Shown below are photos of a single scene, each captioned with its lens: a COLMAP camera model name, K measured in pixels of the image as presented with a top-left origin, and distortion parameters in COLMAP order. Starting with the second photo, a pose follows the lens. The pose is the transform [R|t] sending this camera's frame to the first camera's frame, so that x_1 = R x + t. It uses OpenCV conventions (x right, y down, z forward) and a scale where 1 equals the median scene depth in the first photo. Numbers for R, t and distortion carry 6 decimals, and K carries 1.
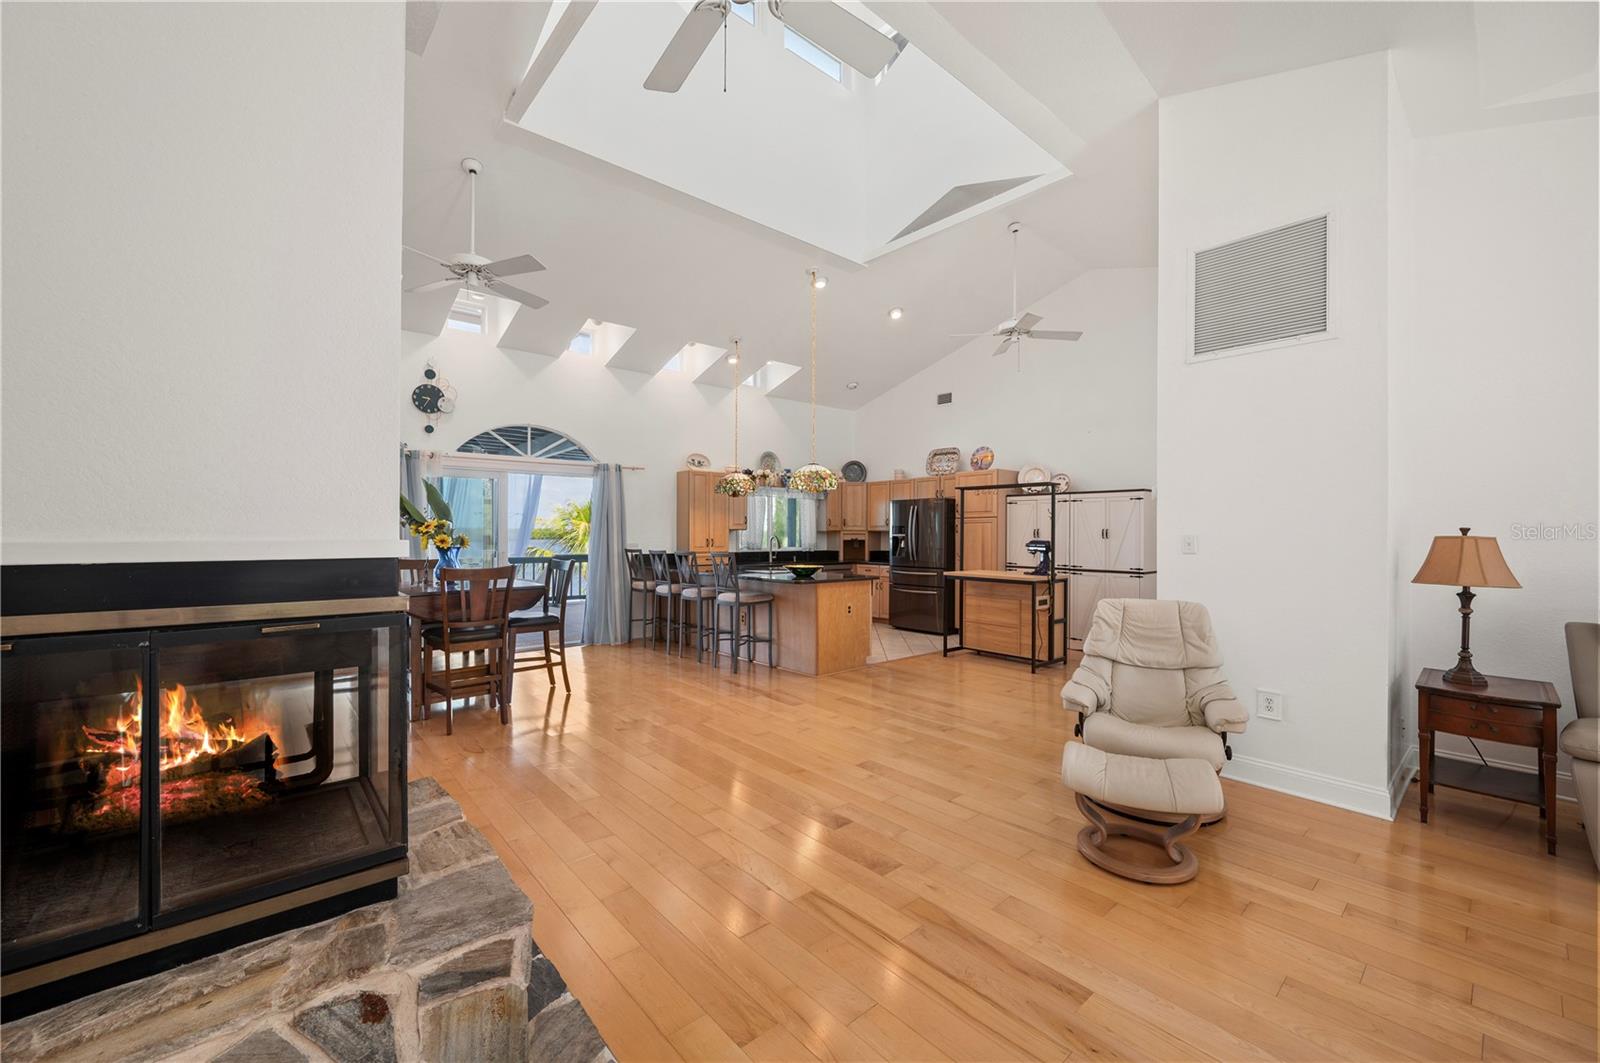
lens RADIAL K [[630.9, 0, 800.0], [0, 630.9, 531.5], [0, 0, 1]] dist [-0.002366, 0.000173]
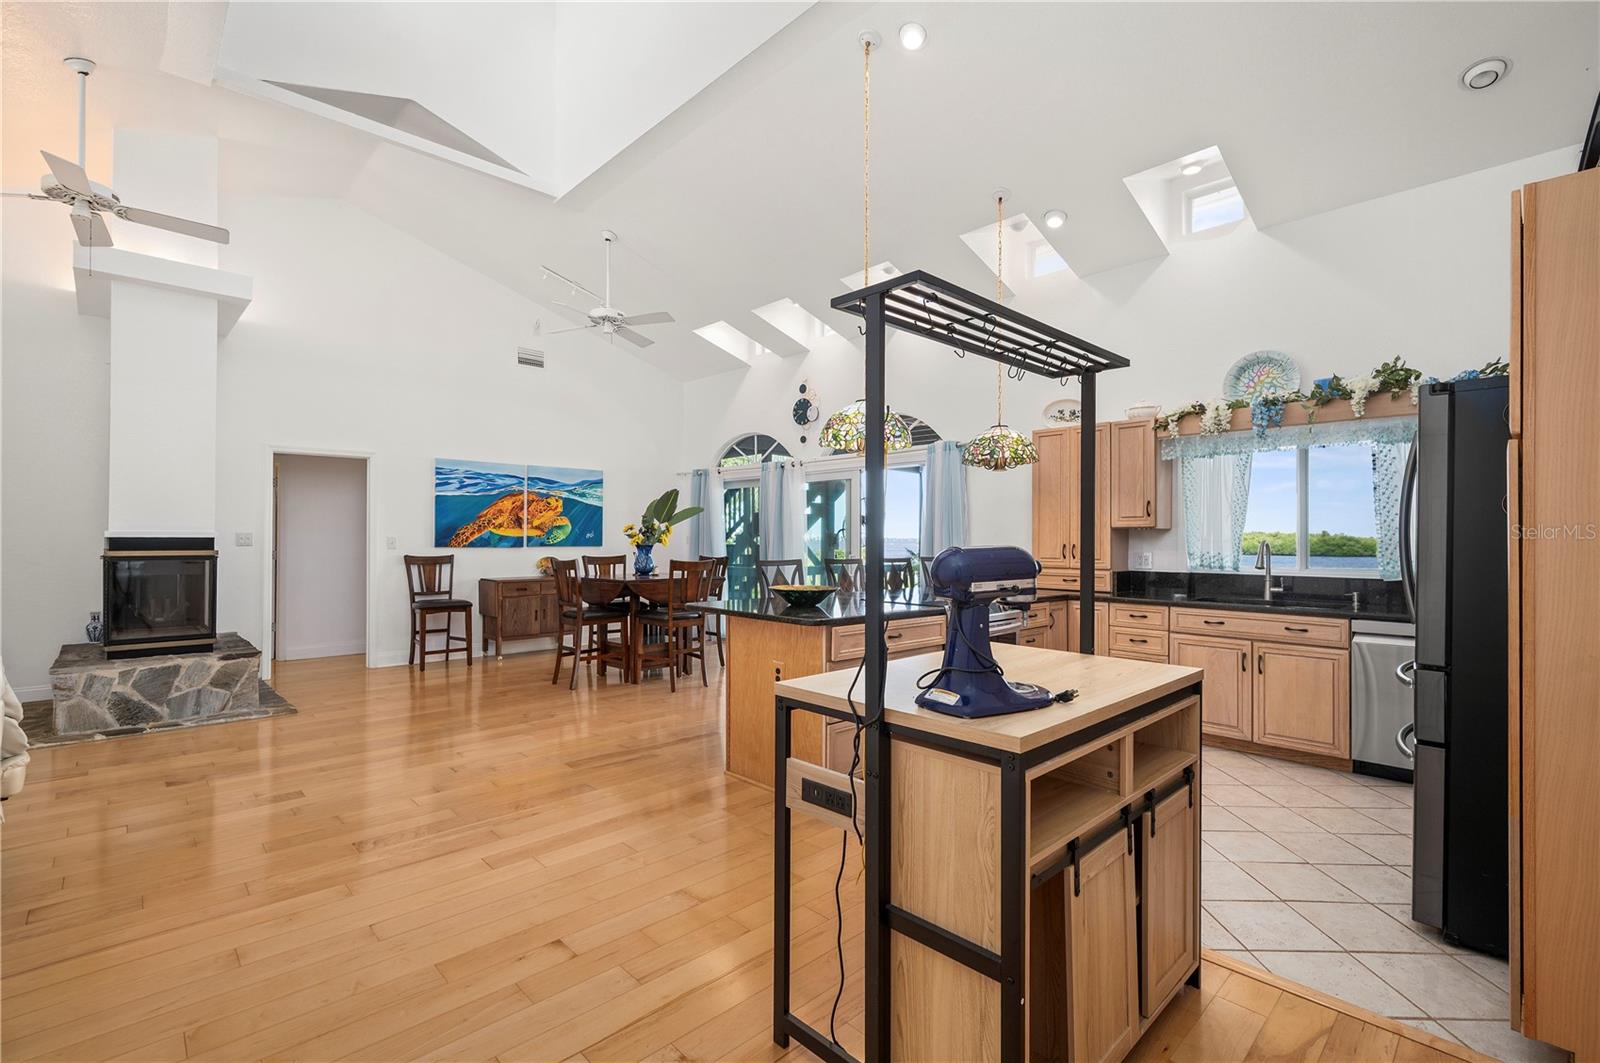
lens RADIAL K [[706.8, 0, 800.0], [0, 706.8, 531.5], [0, 0, 1]] dist [0.003748, 0.000405]
pose [[0.043049, -0.013157, -0.998986, 0.627954], [-0.005425, 0.999895, -0.013403, 0.013090], [0.999058, 0.005996, 0.042973, 0.942996]]
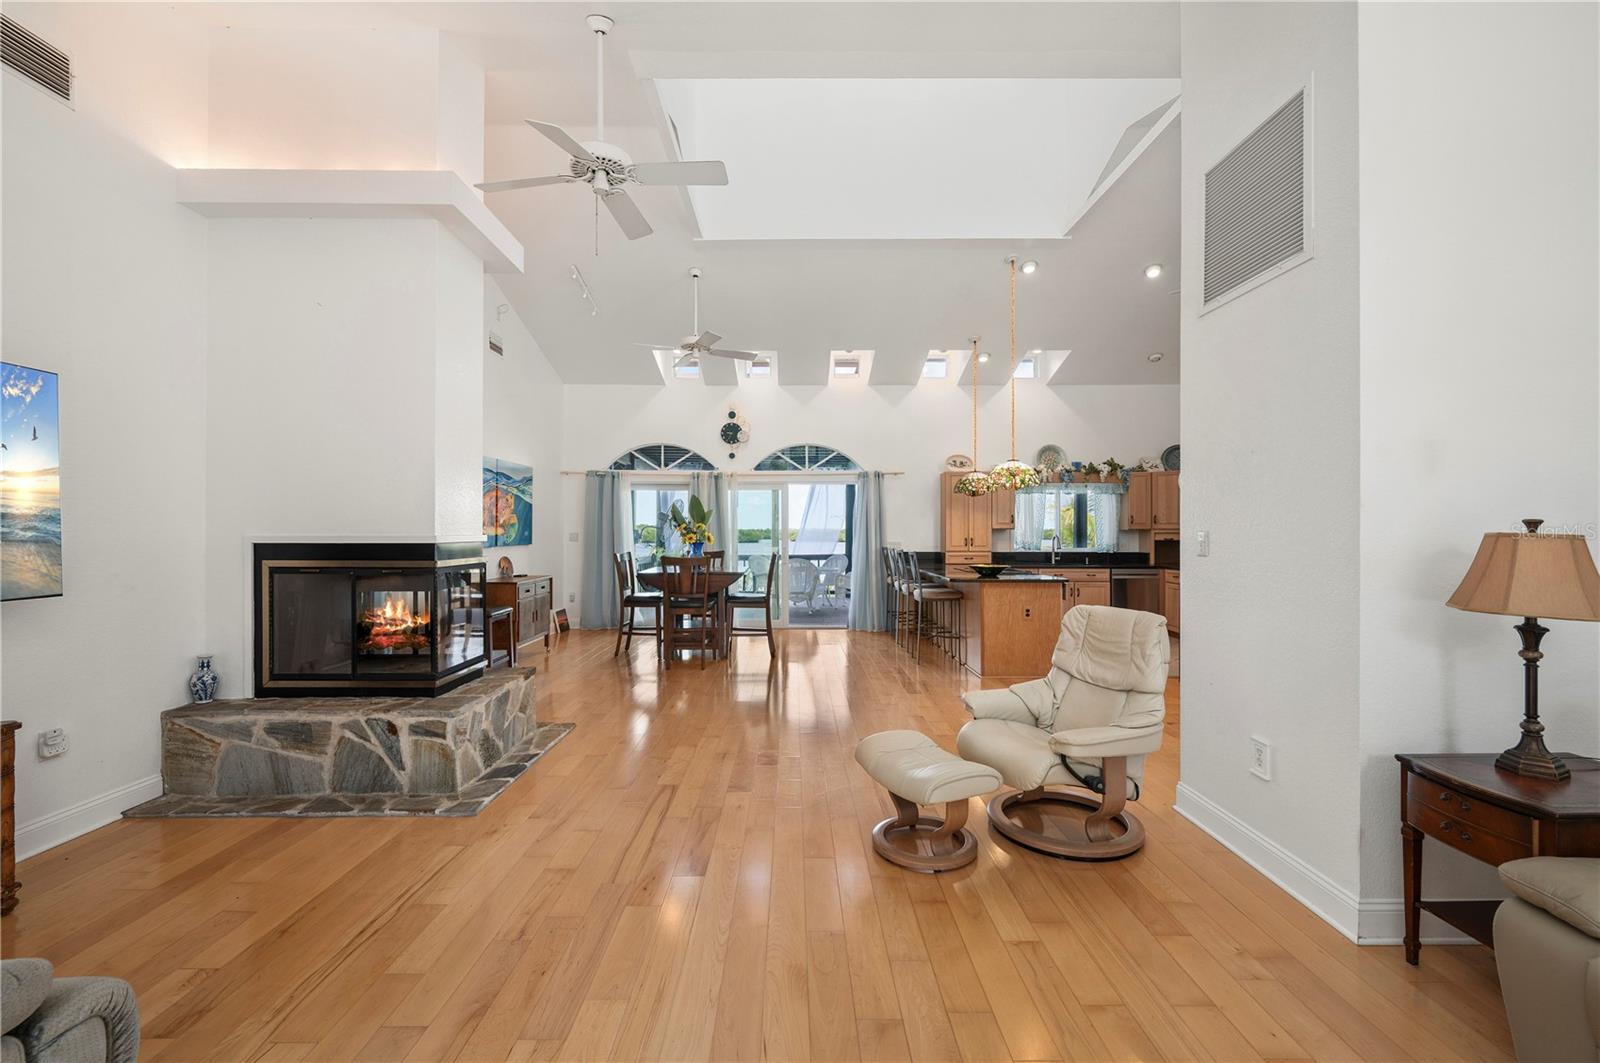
lens RADIAL K [[670.6, 0, 800.0], [0, 670.6, 531.5], [0, 0, 1]] dist [0.000193, 0.000182]
pose [[0.752586, -0.004396, -0.658479, 0.461966], [0.004591, 0.999988, -0.001428, 0.001623], [0.658477, -0.001949, 0.752598, 0.018628]]
